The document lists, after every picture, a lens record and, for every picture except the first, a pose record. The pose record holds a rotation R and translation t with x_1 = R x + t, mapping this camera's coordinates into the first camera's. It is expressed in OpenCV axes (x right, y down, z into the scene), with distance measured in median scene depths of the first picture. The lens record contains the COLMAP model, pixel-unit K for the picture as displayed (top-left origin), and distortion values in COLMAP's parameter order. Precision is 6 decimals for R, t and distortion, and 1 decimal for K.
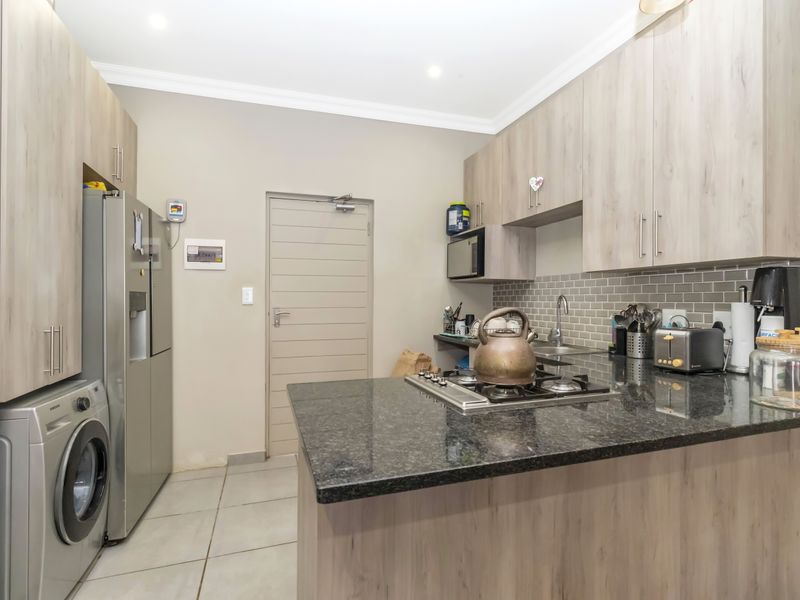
lens RADIAL K [[425.3, 0, 407.0], [0, 425.3, 275.7], [0, 0, 1]] dist [0.003271, 0.000265]
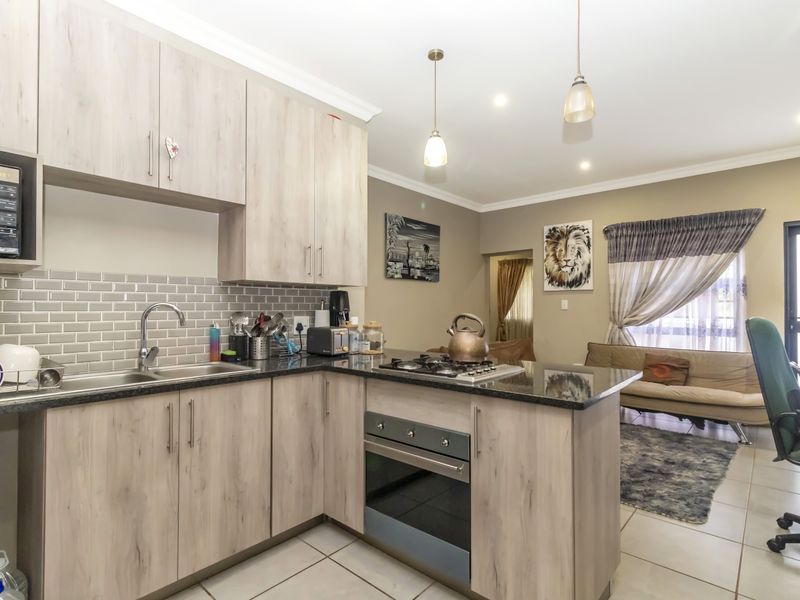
lens RADIAL K [[428.4, 0, 400.0], [0, 428.4, 300.0], [0, 0, 1]] dist [0.000399, -0.000340]
pose [[-0.498147, 0.024756, 0.866739, -0.404214], [-0.041469, 0.997768, -0.052332, 0.049535], [-0.866101, -0.062012, -0.496008, 0.786328]]
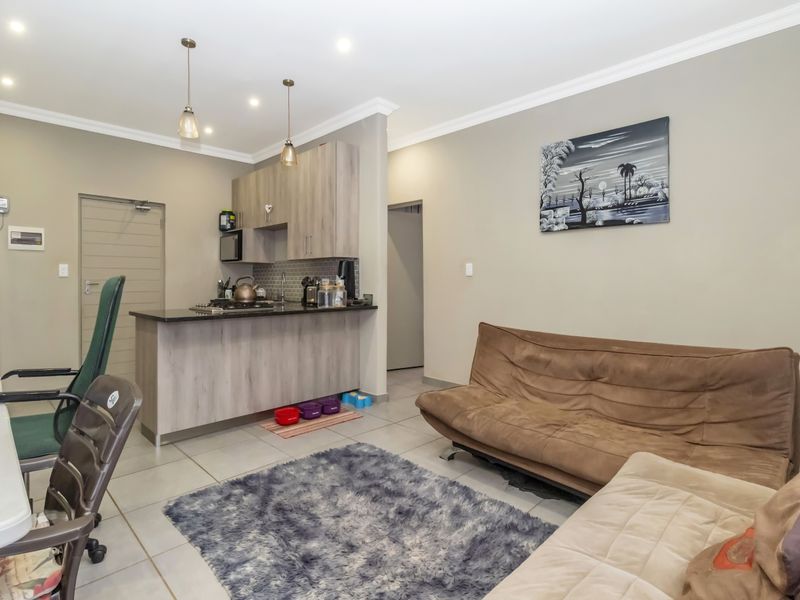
lens RADIAL K [[450.7, 0, 364.2], [0, 450.7, 290.7], [0, 0, 1]] dist [0.003471, 0.000774]
pose [[0.933926, -0.001700, 0.357462, 0.003805], [-0.025633, 0.997096, 0.071713, -0.017088], [-0.356546, -0.076137, 0.931170, -0.716733]]
